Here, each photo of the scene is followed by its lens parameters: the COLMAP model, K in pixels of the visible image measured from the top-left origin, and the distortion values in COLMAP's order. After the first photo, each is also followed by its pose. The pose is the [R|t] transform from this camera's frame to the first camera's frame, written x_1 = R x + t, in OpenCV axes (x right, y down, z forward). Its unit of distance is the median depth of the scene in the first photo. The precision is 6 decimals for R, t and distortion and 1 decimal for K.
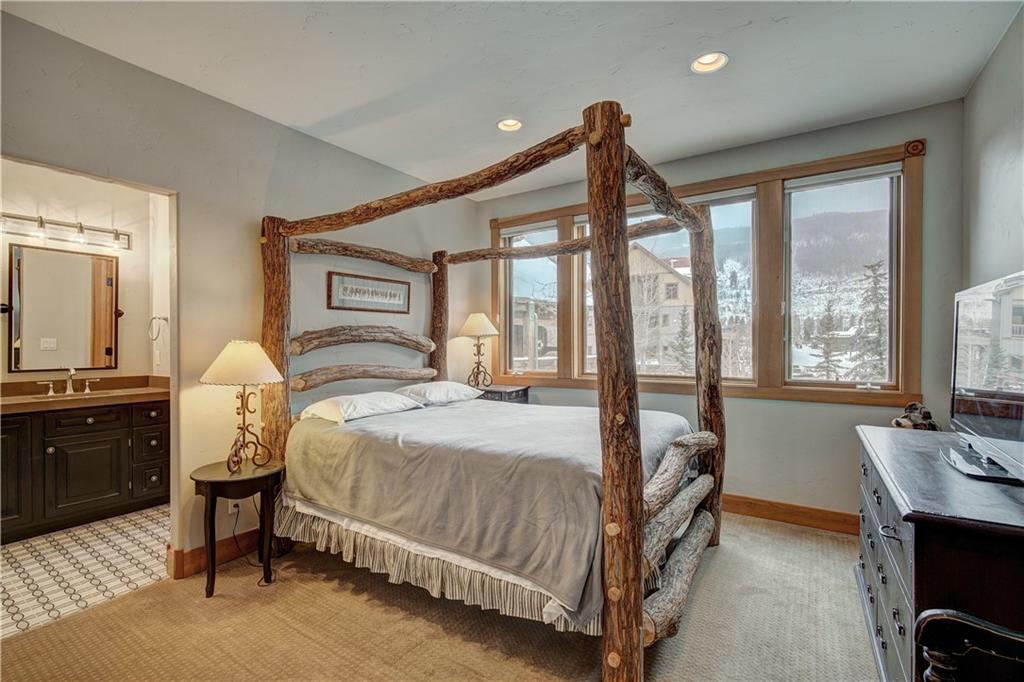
lens RADIAL K [[465.9, 0, 503.9], [0, 465.9, 341.7], [0, 0, 1]] dist [-0.003181, -0.000075]
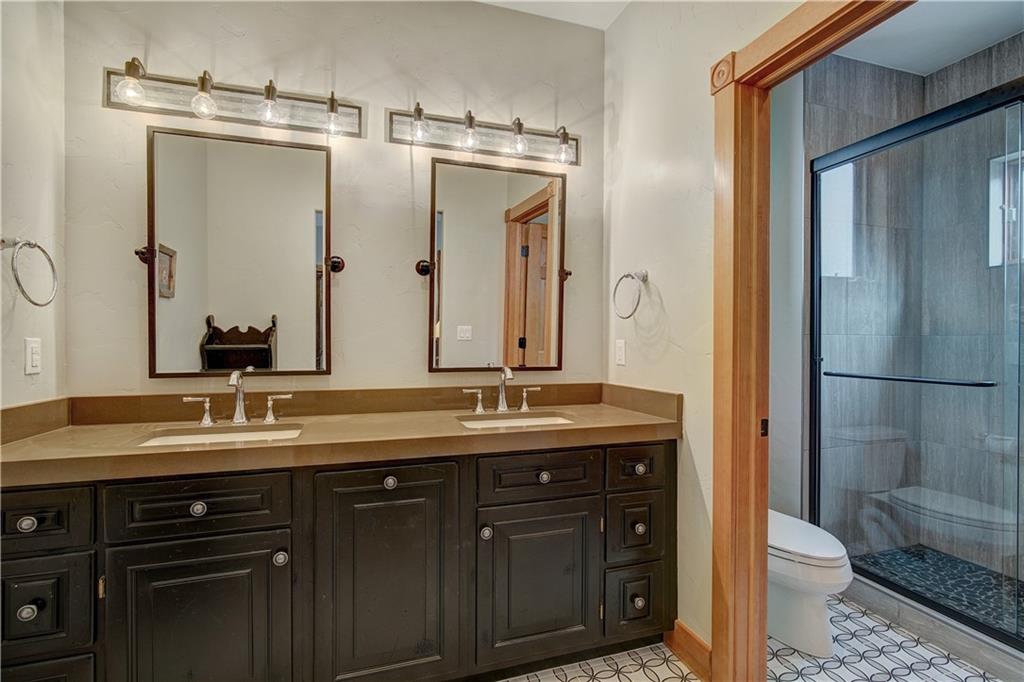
lens RADIAL K [[472.4, 0, 505.3], [0, 472.4, 347.7], [0, 0, 1]] dist [-0.010057, 0.000308]
pose [[0.788187, 0.017184, -0.615195, -0.565568], [-0.010447, 0.999840, 0.014543, 0.024695], [0.615347, -0.005036, 0.788240, 0.533208]]
